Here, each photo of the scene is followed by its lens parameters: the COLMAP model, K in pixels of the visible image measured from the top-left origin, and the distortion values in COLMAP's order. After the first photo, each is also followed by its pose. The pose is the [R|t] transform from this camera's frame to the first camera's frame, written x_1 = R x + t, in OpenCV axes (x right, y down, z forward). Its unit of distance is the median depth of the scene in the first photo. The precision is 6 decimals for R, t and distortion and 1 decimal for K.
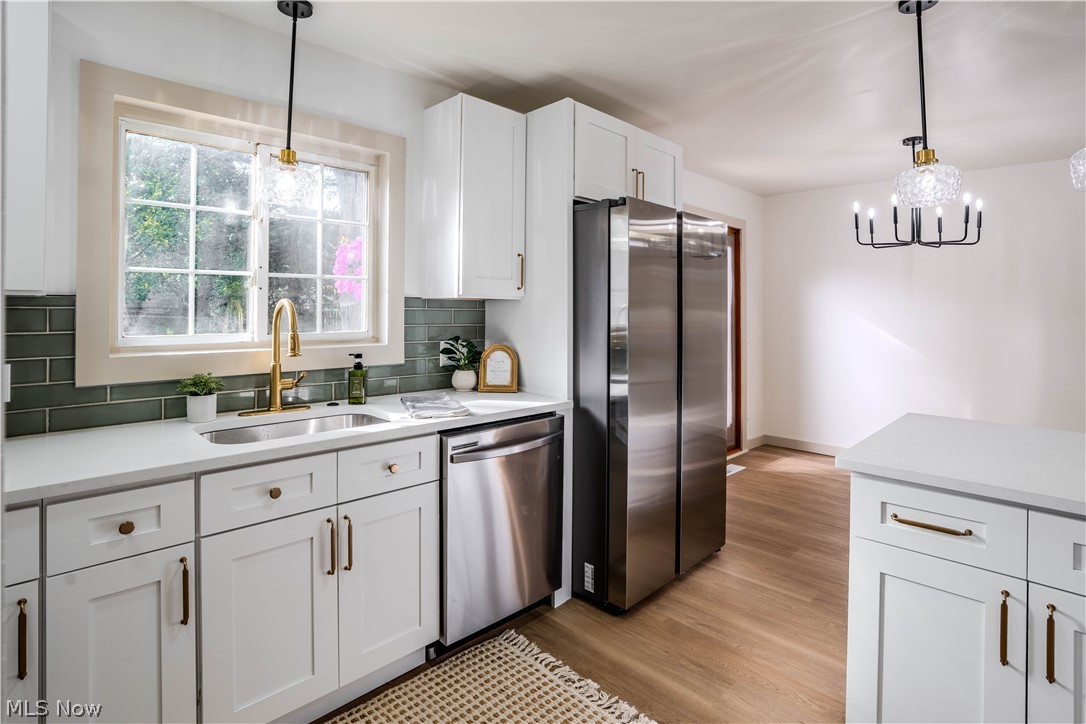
lens RADIAL K [[546.6, 0, 543.0], [0, 546.6, 297.9], [0, 0, 1]] dist [-0.046651, 0.000359]
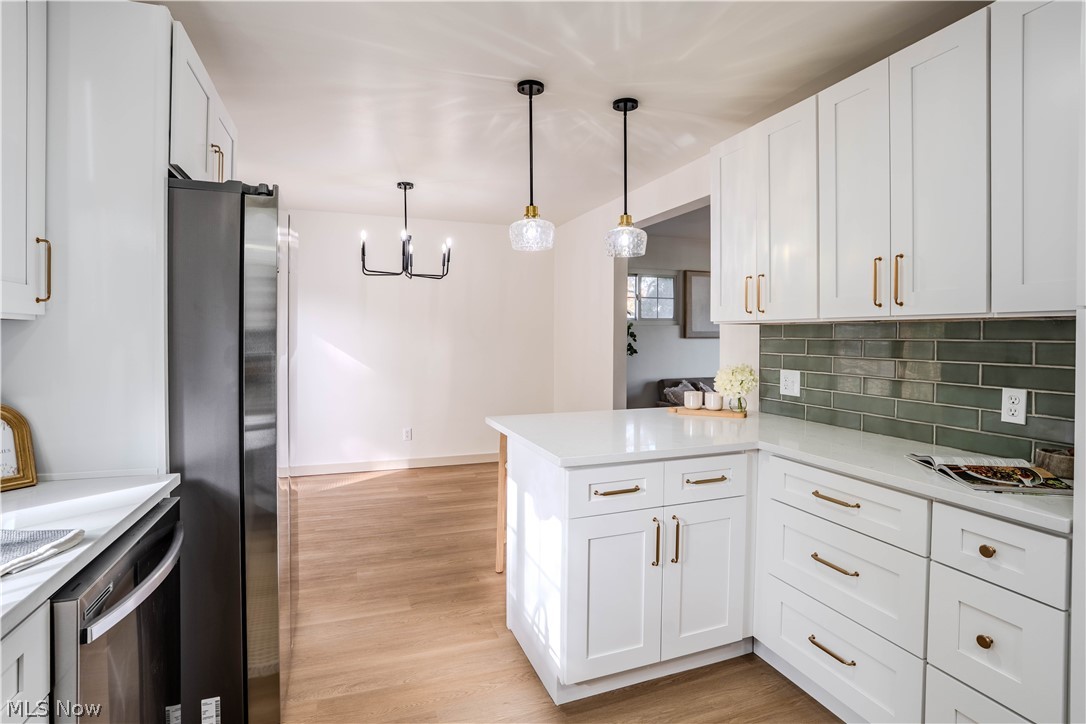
lens RADIAL K [[539.6, 0, 544.3], [0, 539.6, 336.3], [0, 0, 1]] dist [-0.056298, 0.024215]
pose [[0.423425, -0.014695, 0.905812, -0.342095], [-0.016710, 0.999572, 0.024027, -0.001187], [-0.905777, -0.025310, 0.422998, 0.333400]]
